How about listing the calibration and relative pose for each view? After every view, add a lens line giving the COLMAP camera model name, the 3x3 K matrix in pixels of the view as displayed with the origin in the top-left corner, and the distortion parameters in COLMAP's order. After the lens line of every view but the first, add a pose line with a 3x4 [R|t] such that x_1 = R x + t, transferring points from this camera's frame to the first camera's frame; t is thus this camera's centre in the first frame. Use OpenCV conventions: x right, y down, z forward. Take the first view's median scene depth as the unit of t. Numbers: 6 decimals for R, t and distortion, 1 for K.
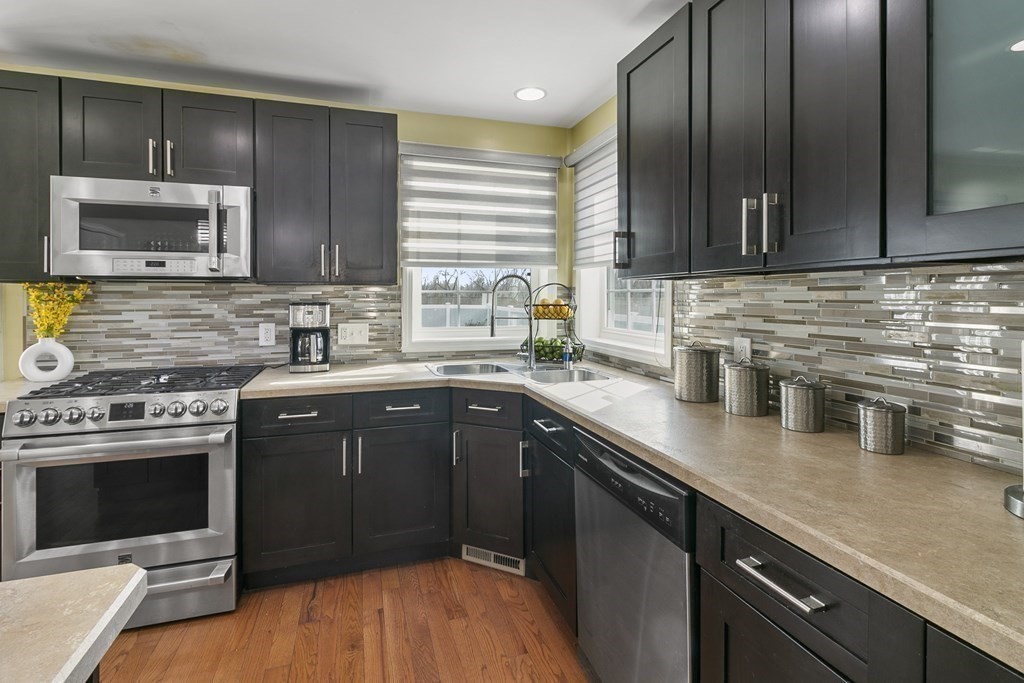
lens RADIAL K [[477.9, 0, 518.8], [0, 477.9, 297.8], [0, 0, 1]] dist [-0.001487, 0.000915]
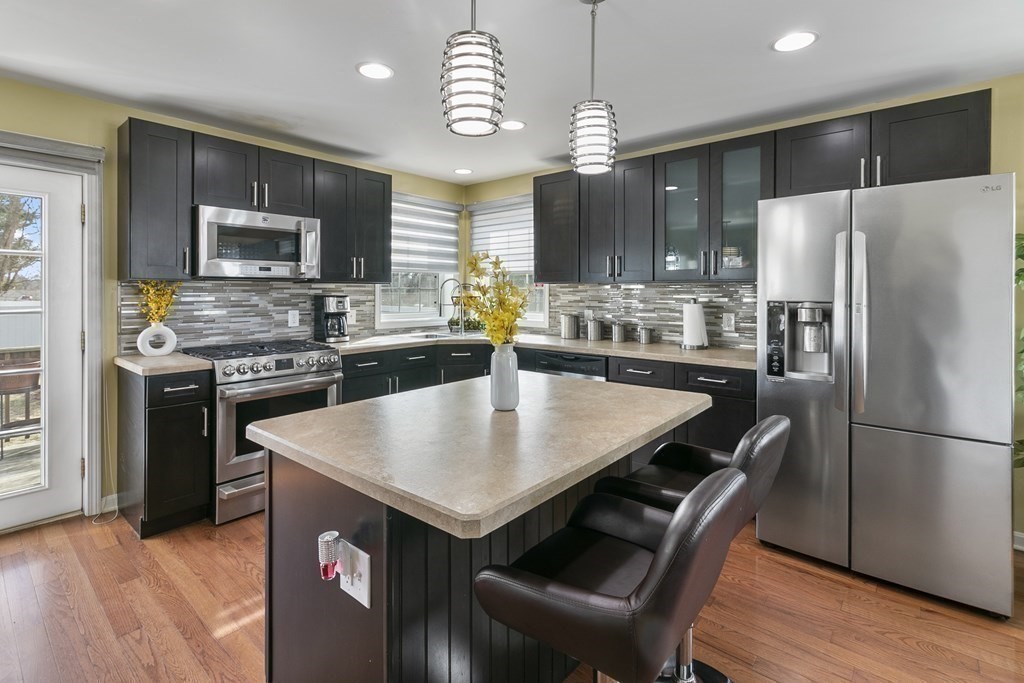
lens RADIAL K [[477.9, 0, 501.9], [0, 477.9, 291.1], [0, 0, 1]] dist [-0.001487, 0.000915]
pose [[0.856434, 0.003518, 0.516245, -0.776733], [-0.001535, 0.999990, -0.004268, 0.001824], [-0.516255, 0.002863, 0.856430, -0.544940]]
